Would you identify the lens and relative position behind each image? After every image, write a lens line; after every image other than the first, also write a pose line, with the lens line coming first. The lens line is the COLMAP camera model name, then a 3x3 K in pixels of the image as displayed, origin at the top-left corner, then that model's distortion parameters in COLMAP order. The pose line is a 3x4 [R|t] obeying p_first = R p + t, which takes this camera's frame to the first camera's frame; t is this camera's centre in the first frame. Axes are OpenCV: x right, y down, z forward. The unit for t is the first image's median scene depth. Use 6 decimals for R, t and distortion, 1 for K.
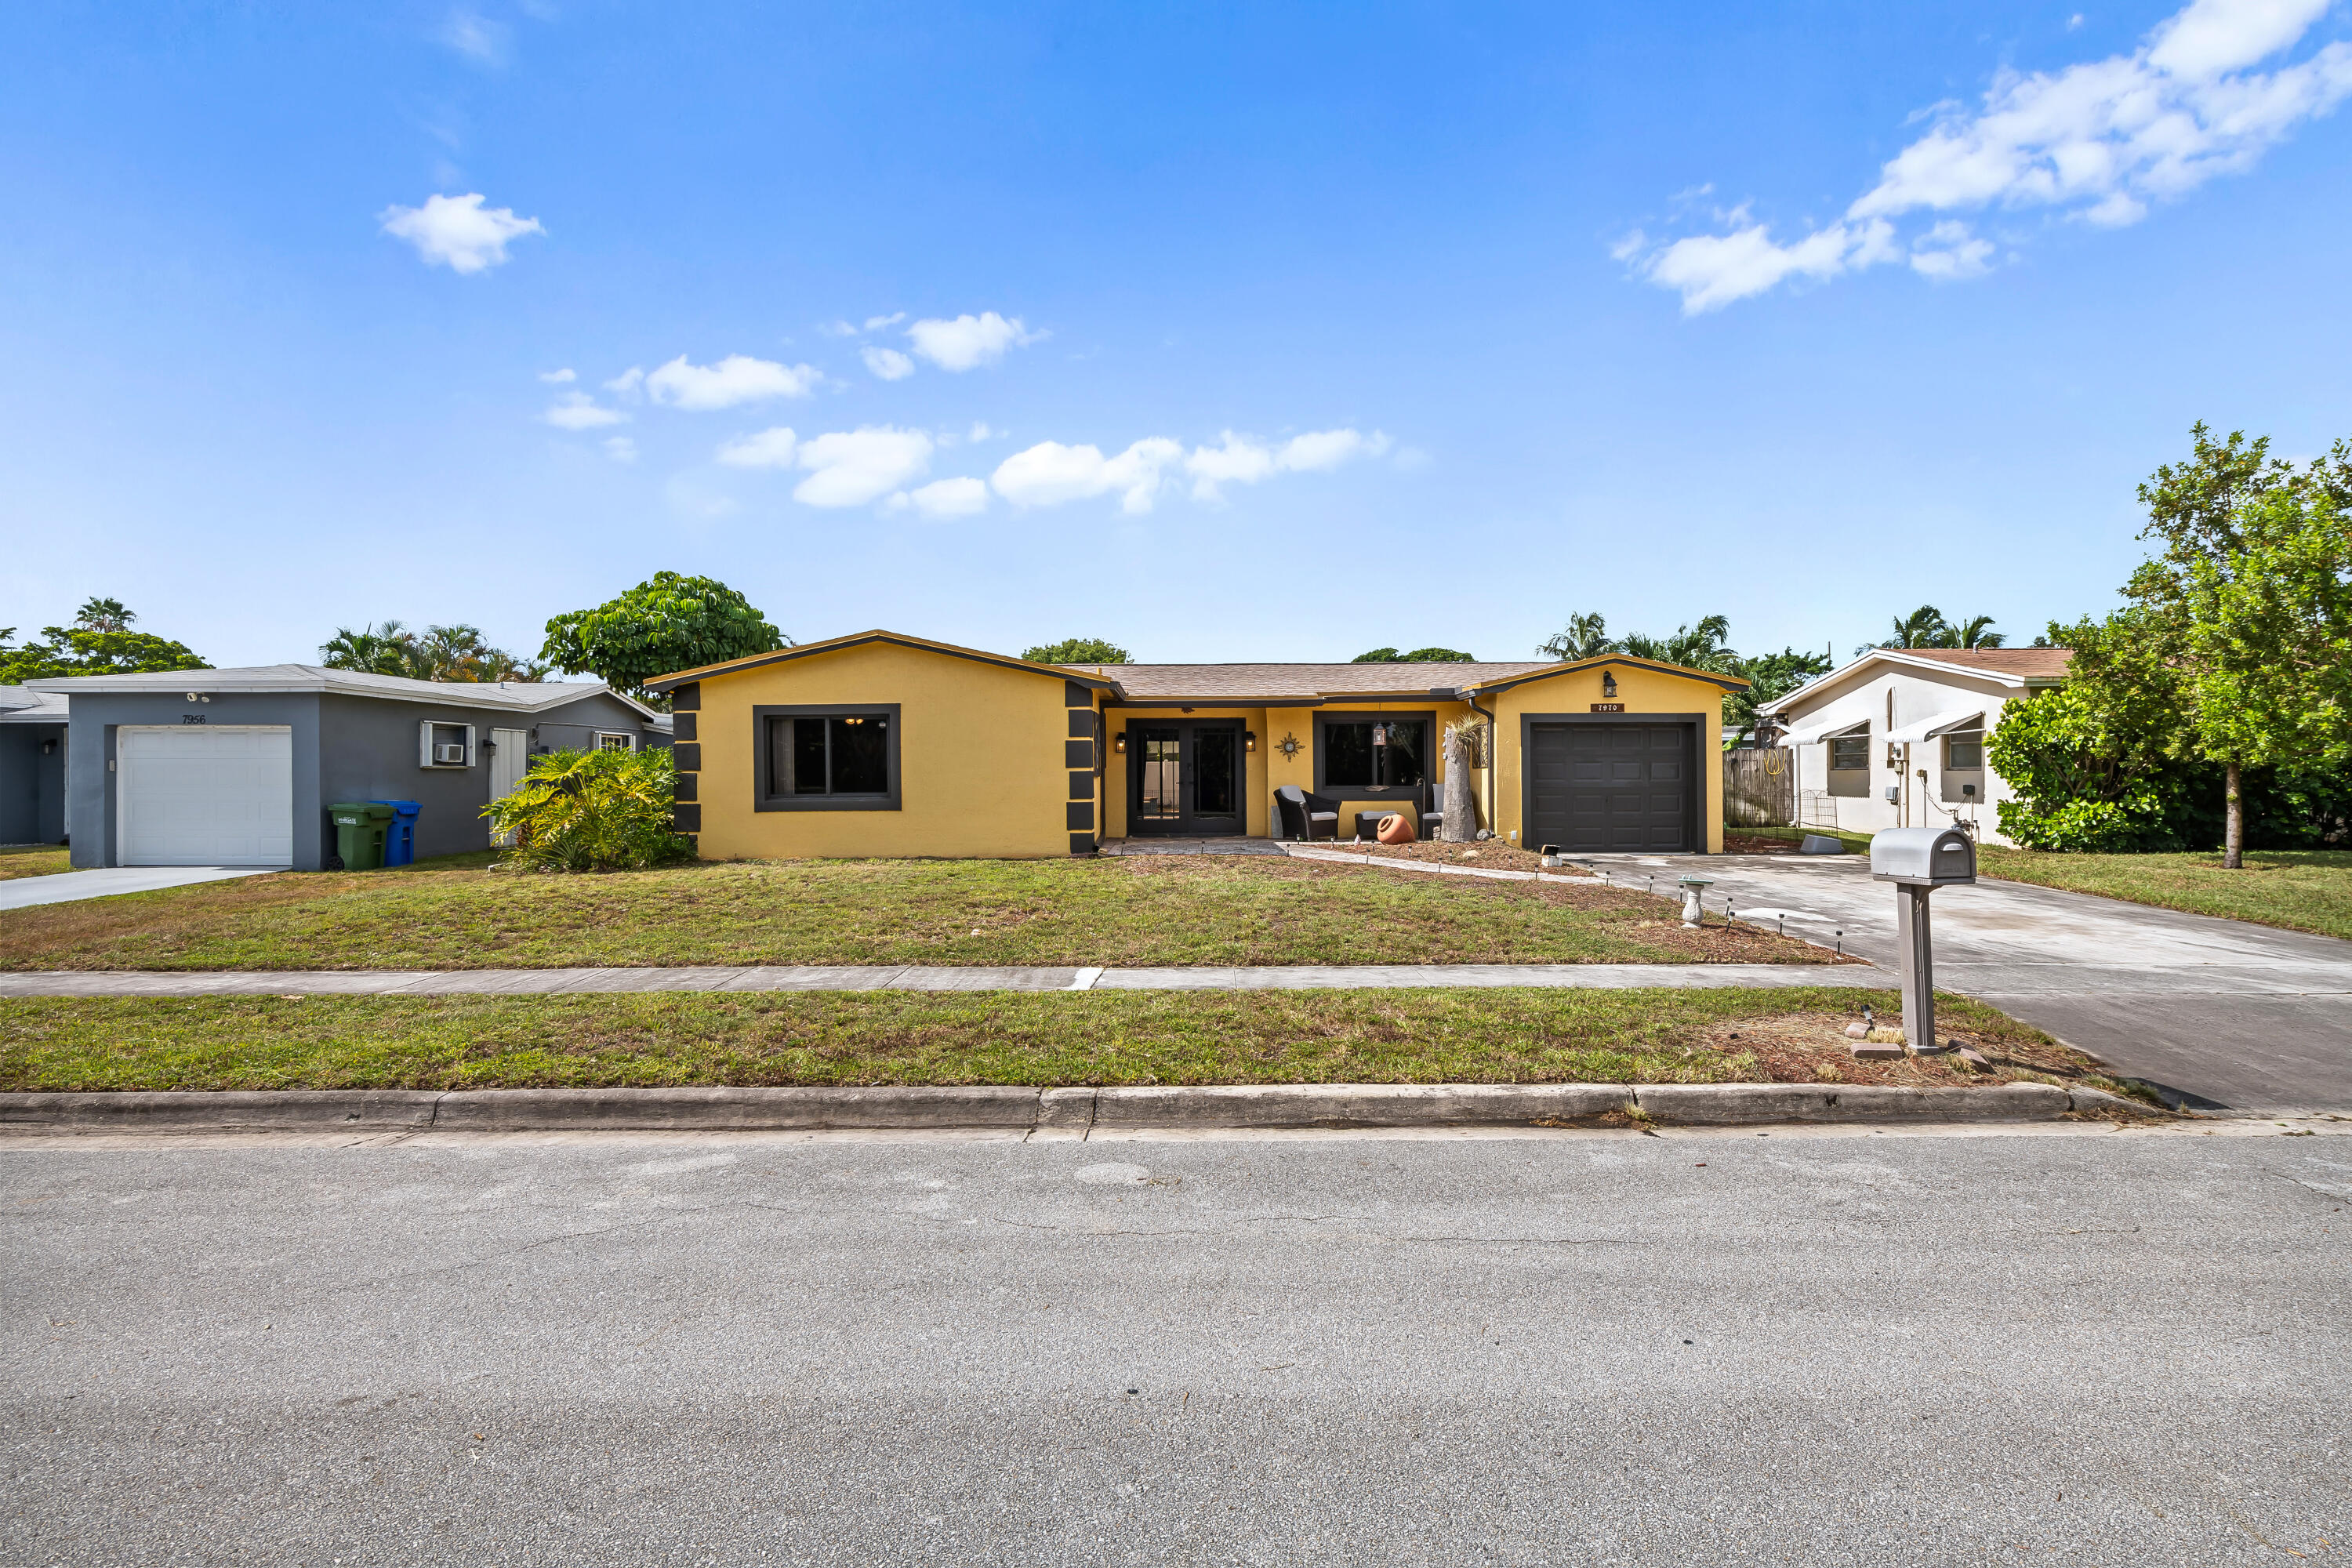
lens RADIAL K [[1220.4, 0, 1176.0], [0, 1220.4, 784.0], [0, 0, 1]] dist [0.000026, -0.000005]
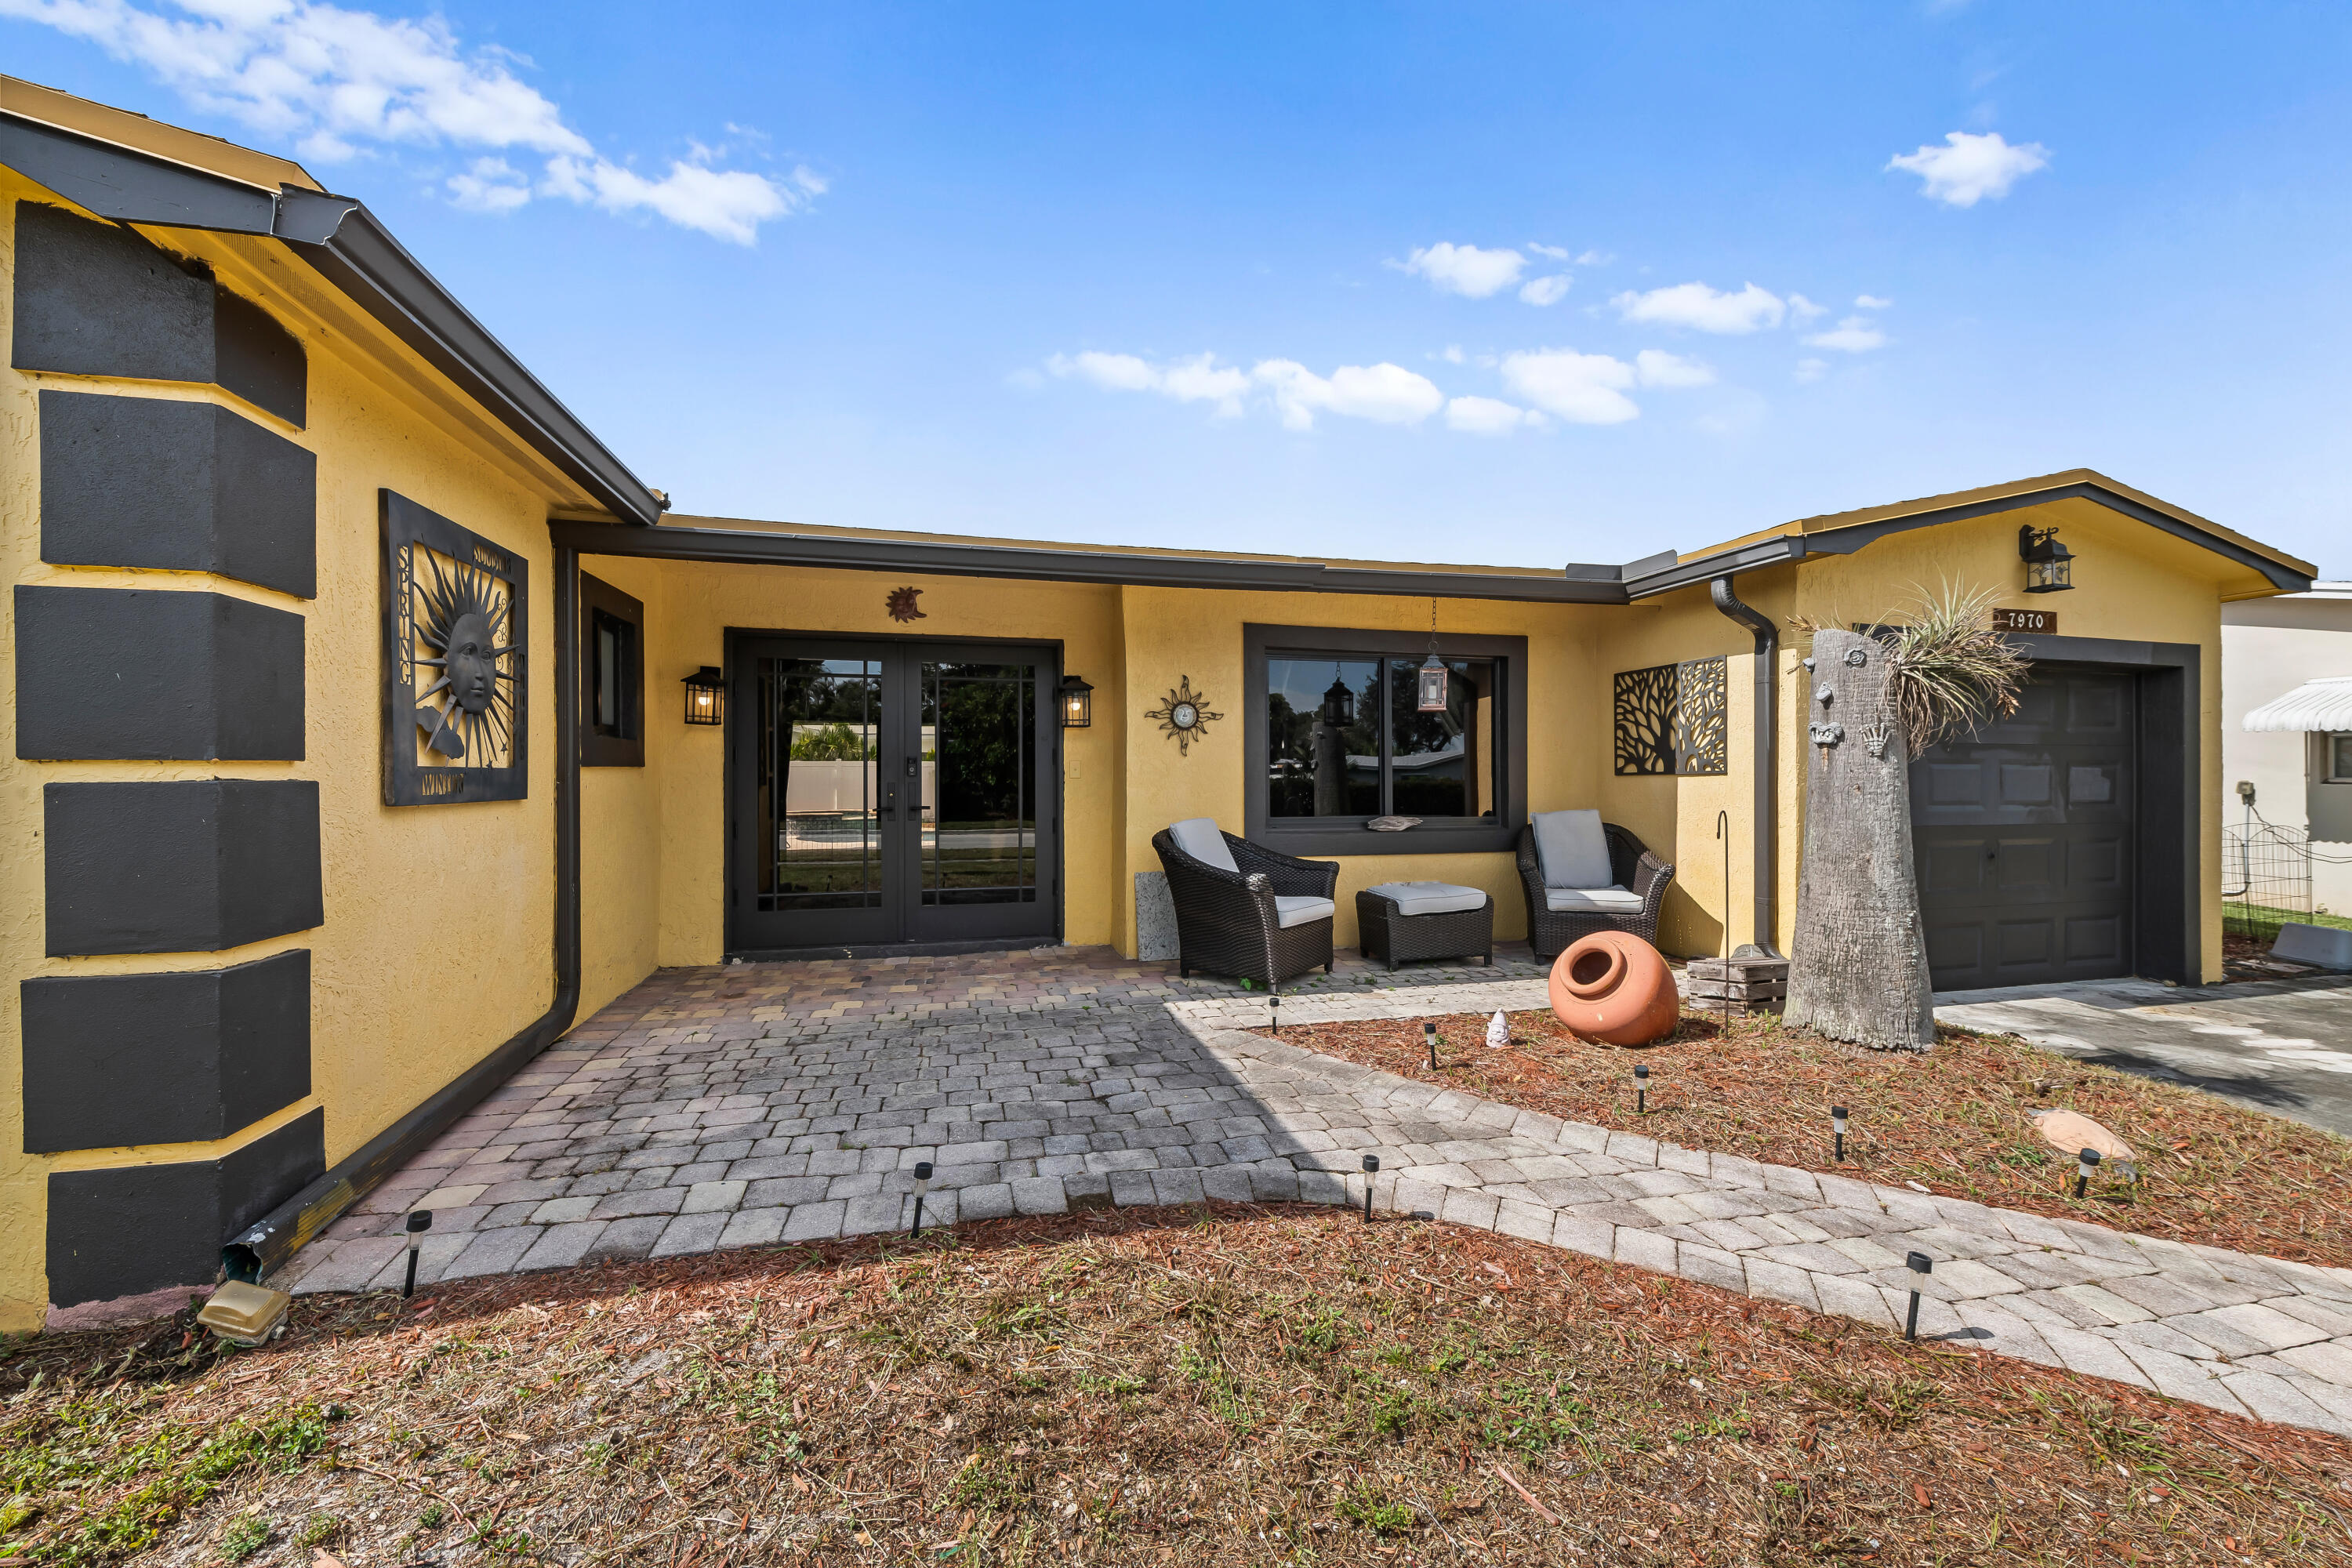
lens RADIAL K [[930.0, 0, 1176.0], [0, 930.0, 784.0], [0, 0, 1]] dist [-0.007596, -0.000256]
pose [[0.970160, 0.004099, 0.242430, 0.021613], [-0.003595, 0.999990, -0.002525, -0.008703], [-0.242438, 0.001578, 0.970166, 0.732943]]
